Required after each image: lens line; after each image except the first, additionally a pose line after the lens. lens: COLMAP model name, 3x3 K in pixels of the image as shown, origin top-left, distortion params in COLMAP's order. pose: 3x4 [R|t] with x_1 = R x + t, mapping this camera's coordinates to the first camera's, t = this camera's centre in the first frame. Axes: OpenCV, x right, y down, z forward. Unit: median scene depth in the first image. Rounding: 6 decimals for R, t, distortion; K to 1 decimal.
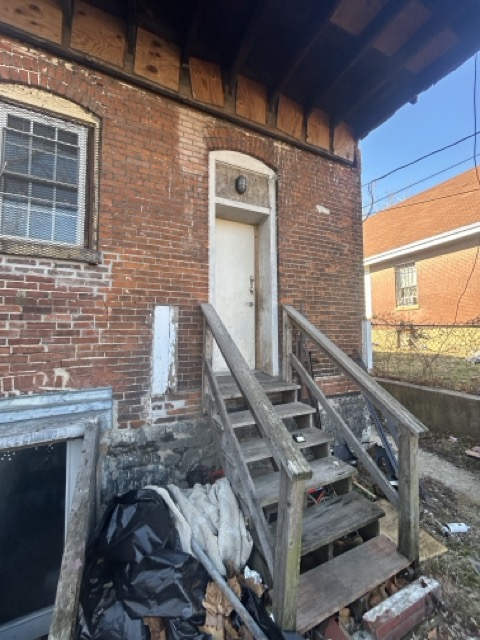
lens RADIAL K [[260.5, 0, 239.6], [0, 260.5, 321.1], [0, 0, 1]] dist [-0.002699, 0.000610]
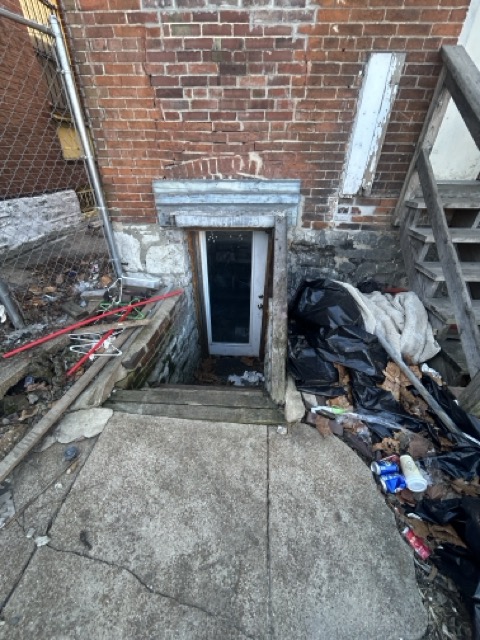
lens RADIAL K [[260.5, 0, 239.7], [0, 260.5, 322.2], [0, 0, 1]] dist [-0.002699, 0.000610]
pose [[0.876209, 0.273949, -0.396497, -0.179006], [0.007050, 0.815351, 0.578923, 0.130634], [0.481880, -0.510053, 0.712487, -0.019342]]
